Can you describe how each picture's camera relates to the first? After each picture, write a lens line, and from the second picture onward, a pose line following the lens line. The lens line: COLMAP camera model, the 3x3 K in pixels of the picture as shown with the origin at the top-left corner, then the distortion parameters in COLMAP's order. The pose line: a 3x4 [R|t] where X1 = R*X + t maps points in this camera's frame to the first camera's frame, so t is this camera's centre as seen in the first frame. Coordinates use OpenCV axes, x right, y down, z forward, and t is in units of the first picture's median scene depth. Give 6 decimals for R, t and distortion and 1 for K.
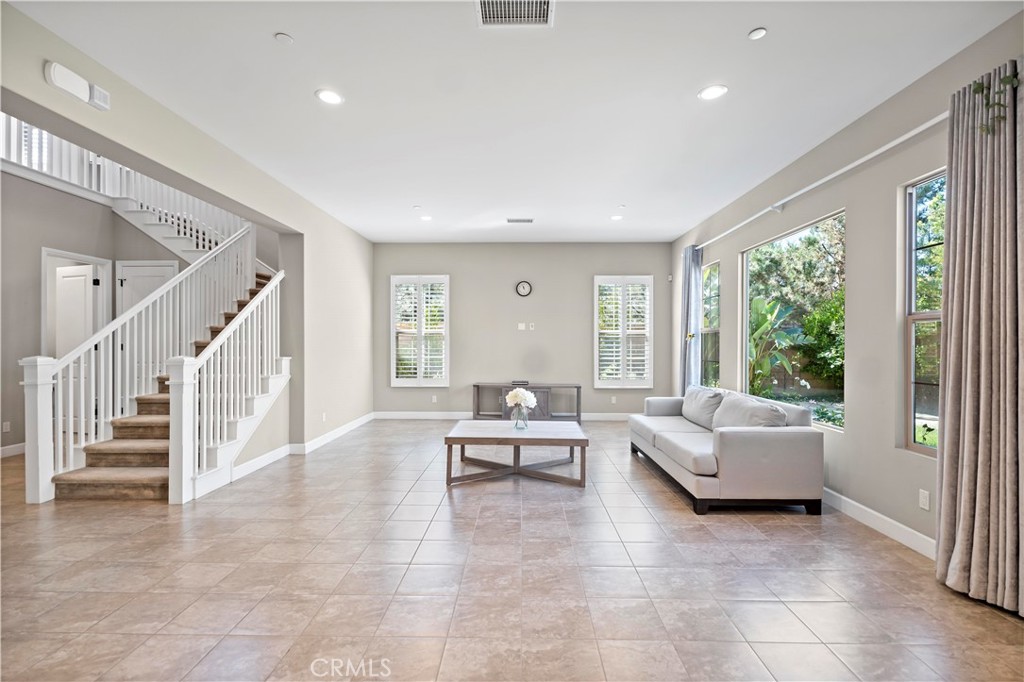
lens RADIAL K [[460.7, 0, 513.9], [0, 460.7, 341.3], [0, 0, 1]] dist [0.002333, 0.000256]
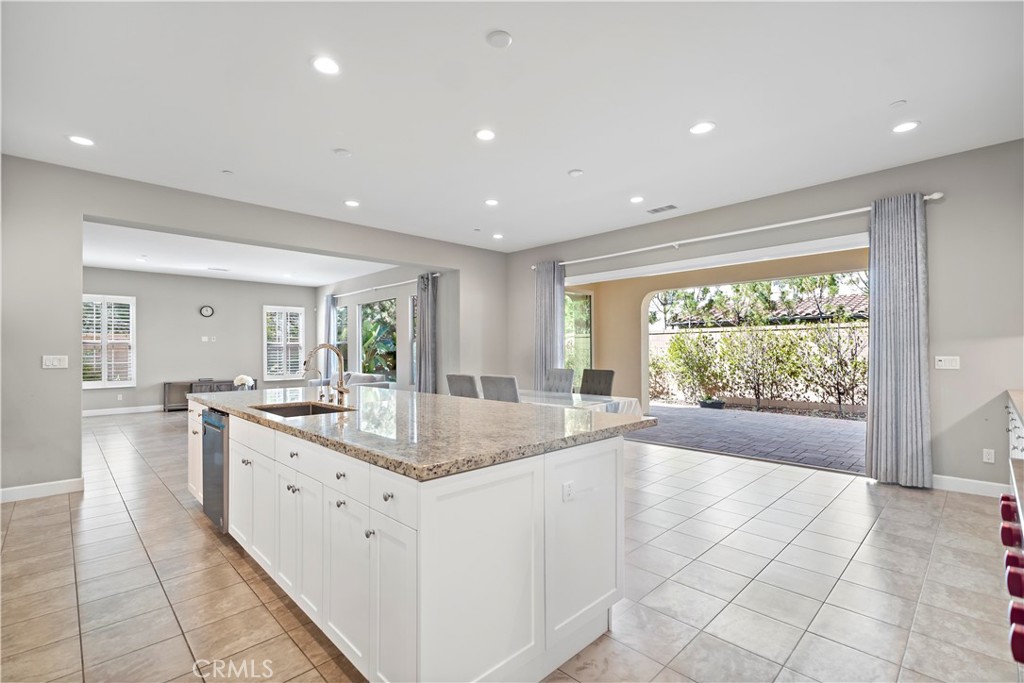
lens RADIAL K [[461.0, 0, 517.0], [0, 461.0, 347.8], [0, 0, 1]] dist [0.002107, 0.000038]
pose [[0.696766, -0.002019, 0.717296, -0.376740], [0.005306, 0.999983, -0.002339, 0.002721], [-0.717279, 0.005436, 0.696765, -0.722702]]
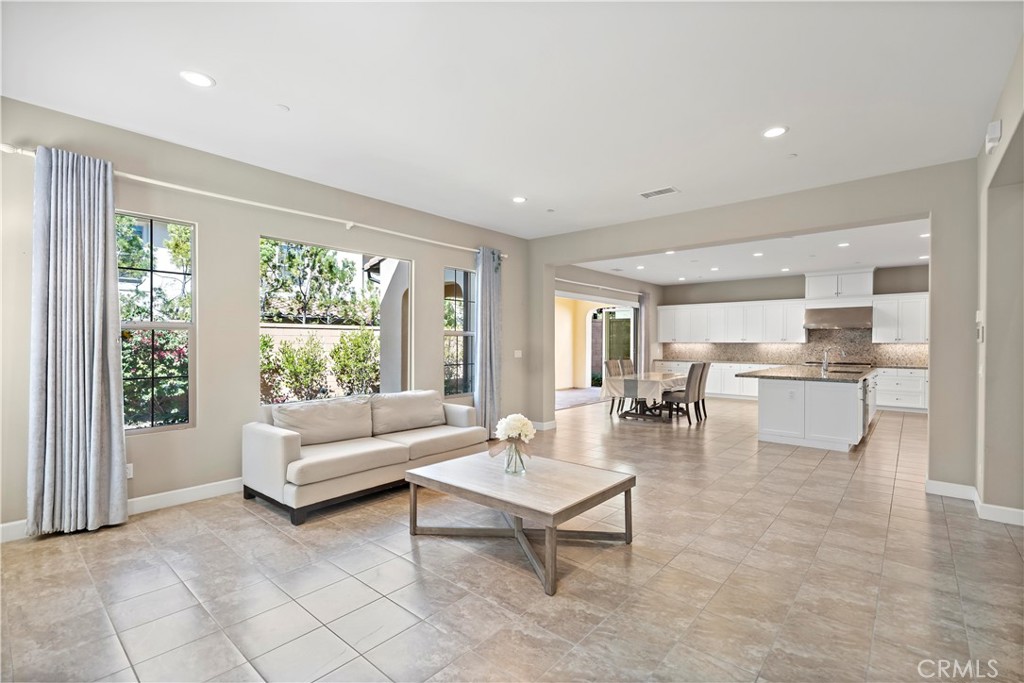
lens RADIAL K [[460.7, 0, 513.9], [0, 460.7, 341.8], [0, 0, 1]] dist [0.002333, 0.000256]
pose [[-0.767370, -0.003585, 0.641194, -0.304421], [-0.007566, 0.999965, -0.003464, -0.004049], [-0.641160, -0.007509, -0.767371, 1.087348]]
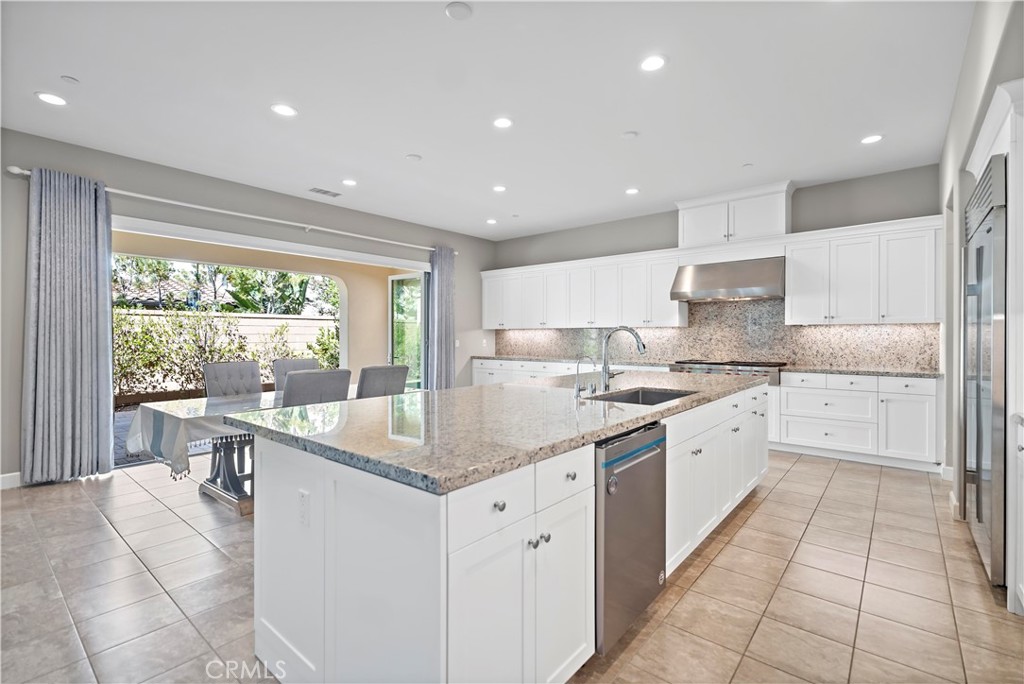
lens RADIAL K [[460.7, 0, 513.9], [0, 460.7, 342.3], [0, 0, 1]] dist [0.002333, 0.000256]
pose [[-0.777206, -0.008765, 0.629186, -0.371855], [-0.001362, 0.999924, 0.012248, 0.007098], [-0.629245, 0.008663, -0.777159, 0.115208]]
